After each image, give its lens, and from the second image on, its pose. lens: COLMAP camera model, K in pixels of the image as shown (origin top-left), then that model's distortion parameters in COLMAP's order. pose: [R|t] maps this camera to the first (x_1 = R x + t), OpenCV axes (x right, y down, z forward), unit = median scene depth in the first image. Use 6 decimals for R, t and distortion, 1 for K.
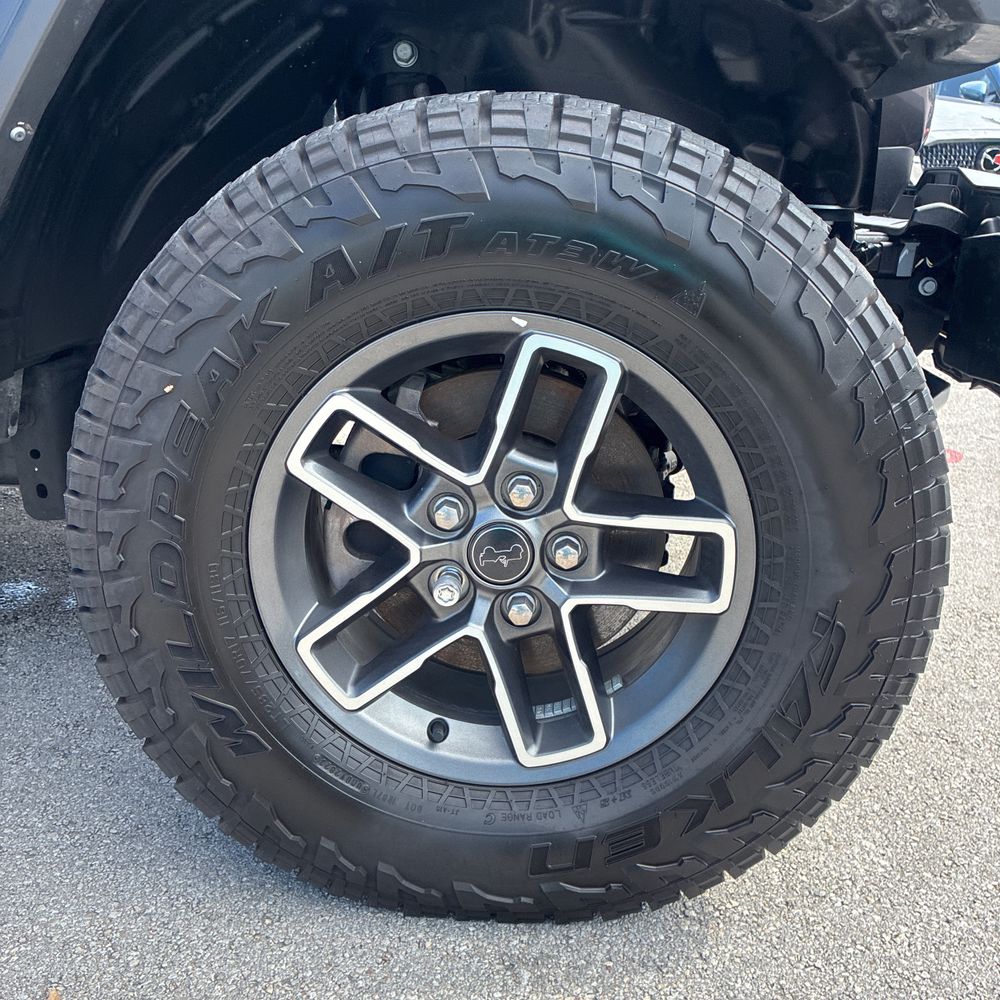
lens RADIAL K [[1018.3, 0, 501.7], [0, 1018.3, 500.1], [0, 0, 1]] dist [0.031902, -0.025437]
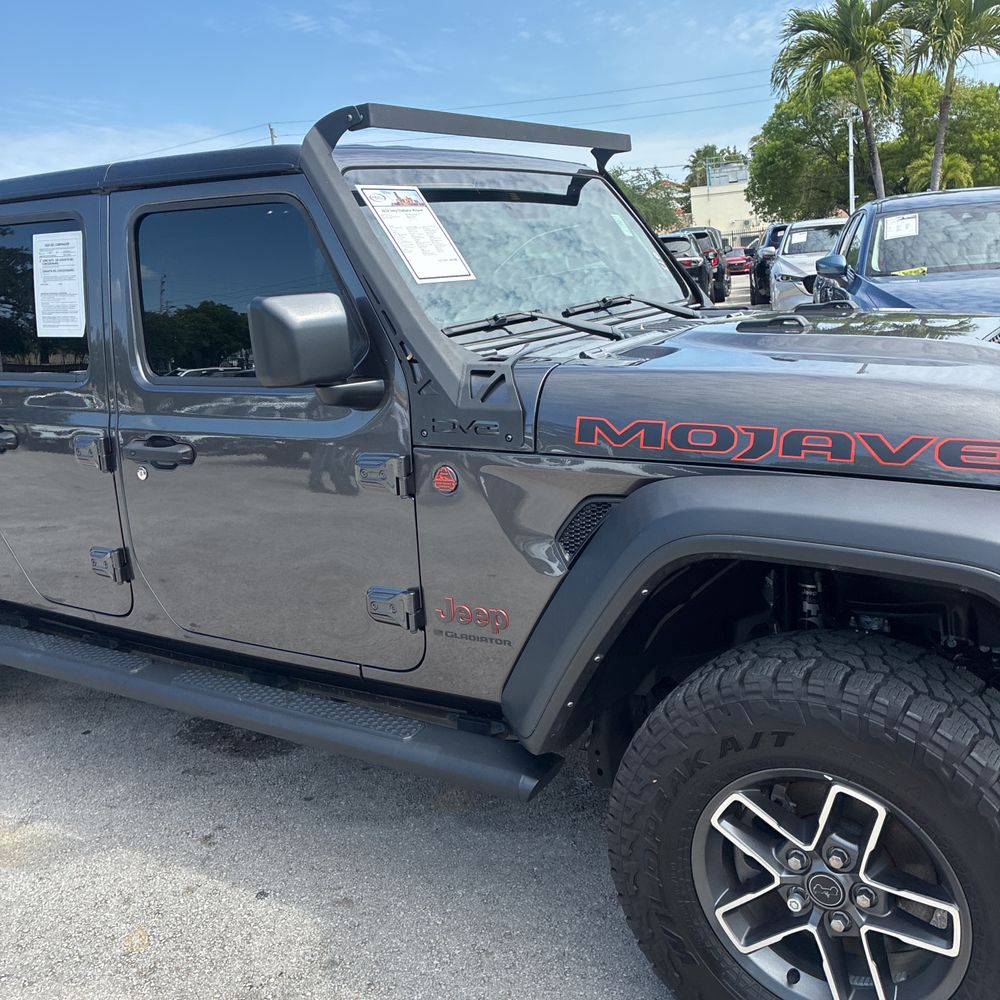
lens RADIAL K [[1010.0, 0, 483.9], [0, 1010.0, 490.9], [0, 0, 1]] dist [0.036413, -0.027961]
pose [[0.852157, 0.025648, -0.522658, 0.415015], [-0.066650, 0.995983, -0.059794, -0.511849], [0.519025, 0.085789, 0.850443, -0.930667]]
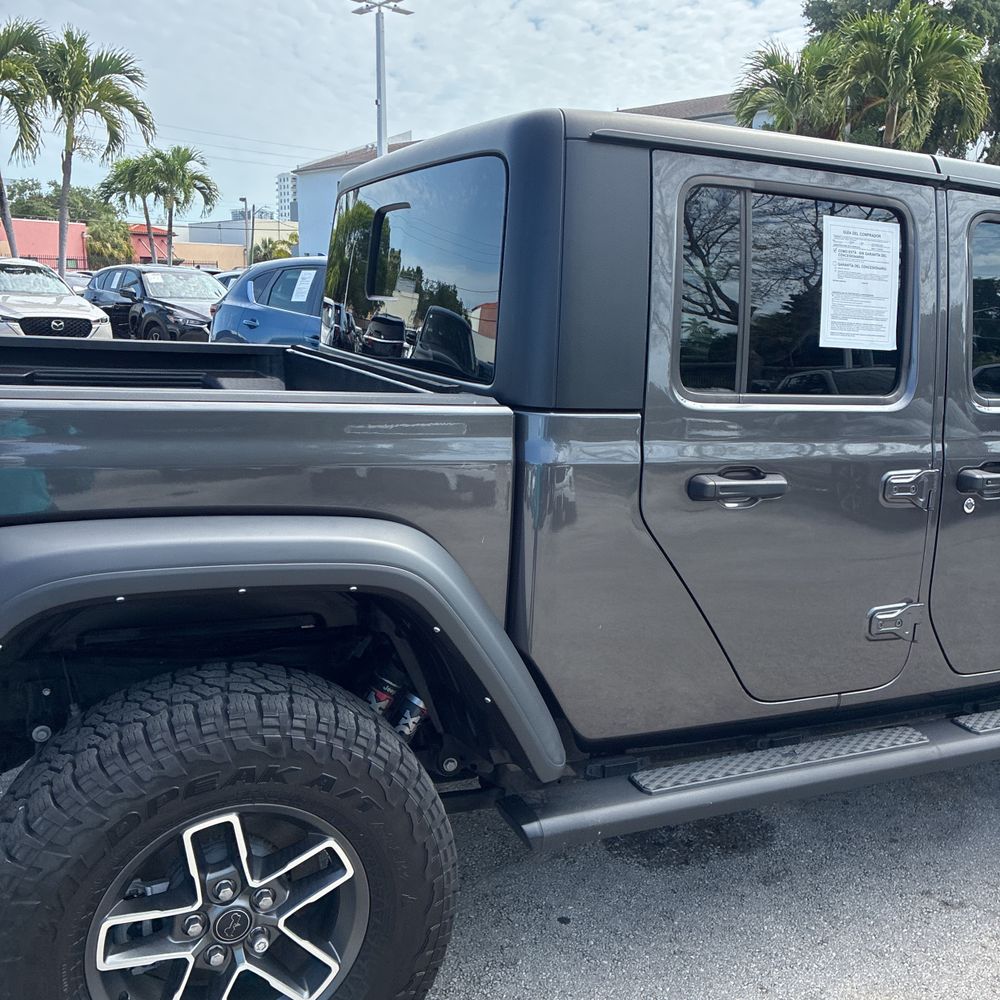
lens RADIAL K [[1017.2, 0, 500.6], [0, 1017.2, 488.2], [0, 0, 1]] dist [0.031548, -0.012512]
pose [[0.893795, -0.071228, 0.442783, -4.005136], [0.121335, 0.988892, -0.085847, -0.629607], [-0.431750, 0.130454, 0.892510, -0.809662]]
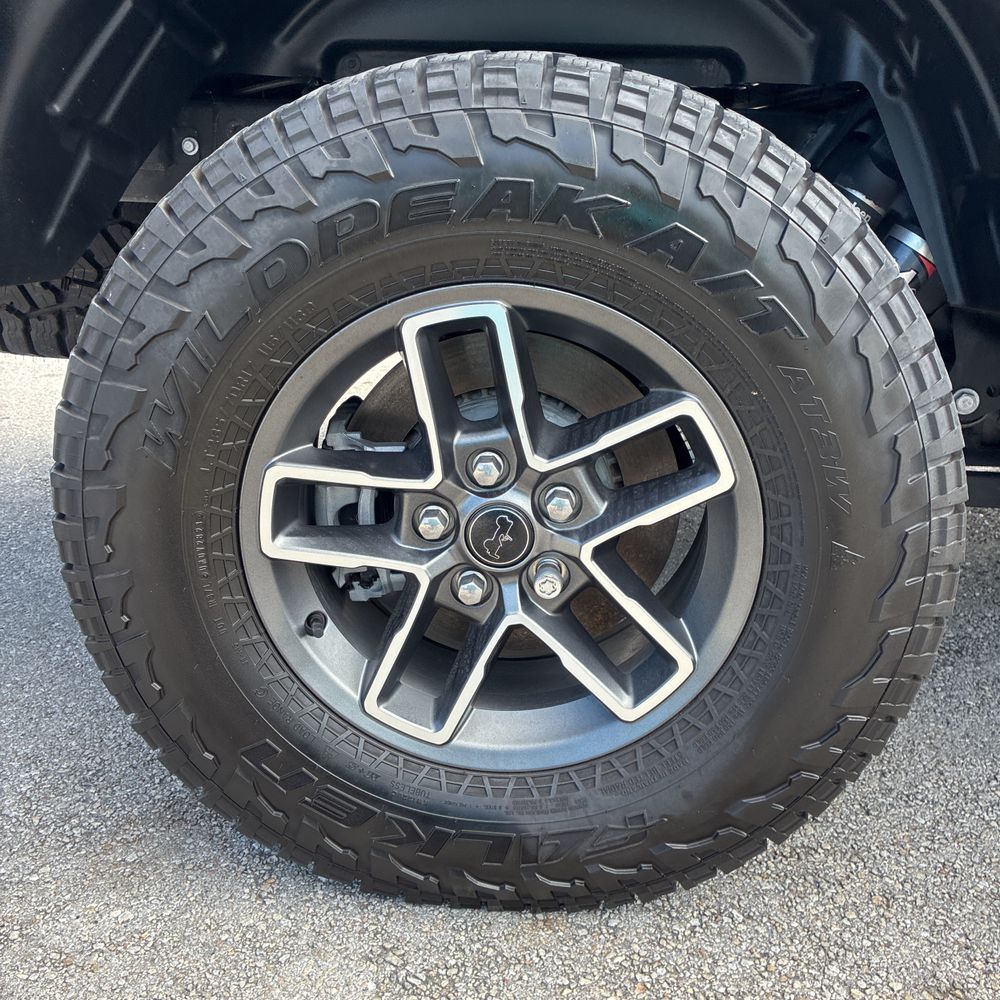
lens RADIAL K [[1018.3, 0, 501.7], [0, 1018.3, 500.1], [0, 0, 1]] dist [0.031902, -0.025437]
pose [[0.999655, -0.009317, -0.024541, -3.645884], [0.009765, 0.999787, 0.018198, -0.118425], [0.024366, -0.018432, 0.999533, 0.169660]]
